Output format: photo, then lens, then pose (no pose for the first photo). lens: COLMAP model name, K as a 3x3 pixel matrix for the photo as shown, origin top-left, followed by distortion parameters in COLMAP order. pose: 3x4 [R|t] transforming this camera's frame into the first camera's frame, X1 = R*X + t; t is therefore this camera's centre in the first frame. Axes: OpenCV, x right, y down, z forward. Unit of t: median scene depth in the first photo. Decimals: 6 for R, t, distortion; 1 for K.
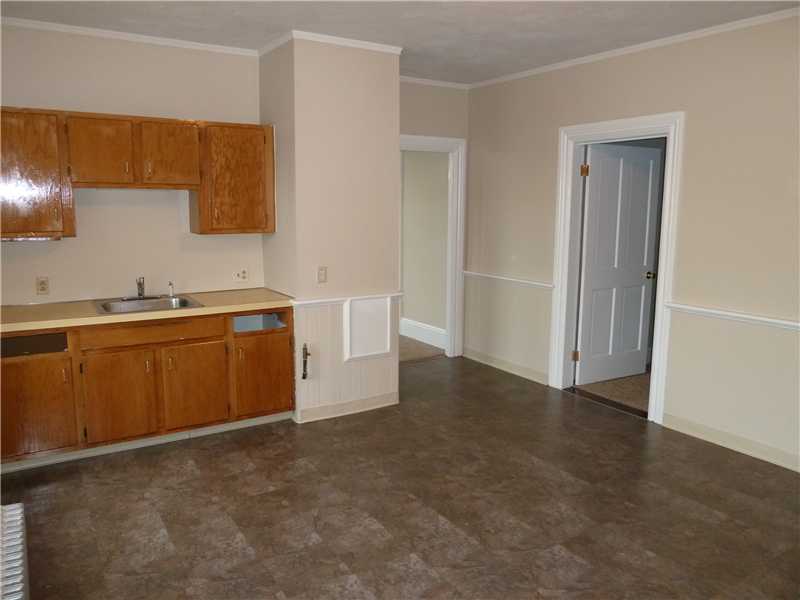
lens RADIAL K [[595.3, 0, 394.6], [0, 595.3, 295.4], [0, 0, 1]] dist [-0.030930, 0.003131]
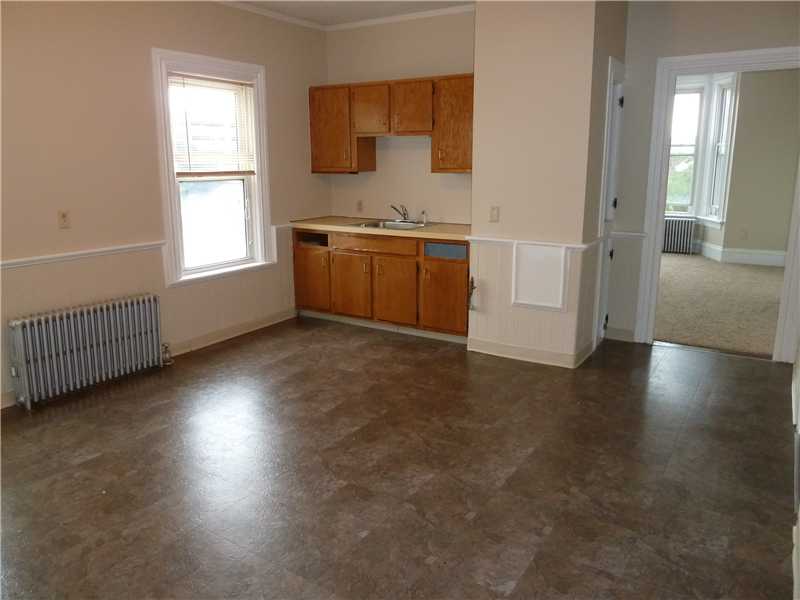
lens RADIAL K [[595.3, 0, 394.6], [0, 595.3, 295.4], [0, 0, 1]] dist [-0.030930, 0.003131]
pose [[0.417287, 0.191711, -0.888323, 0.835752], [-0.129375, 0.980072, 0.150738, -0.033653], [0.899519, 0.052026, 0.433774, 0.458412]]
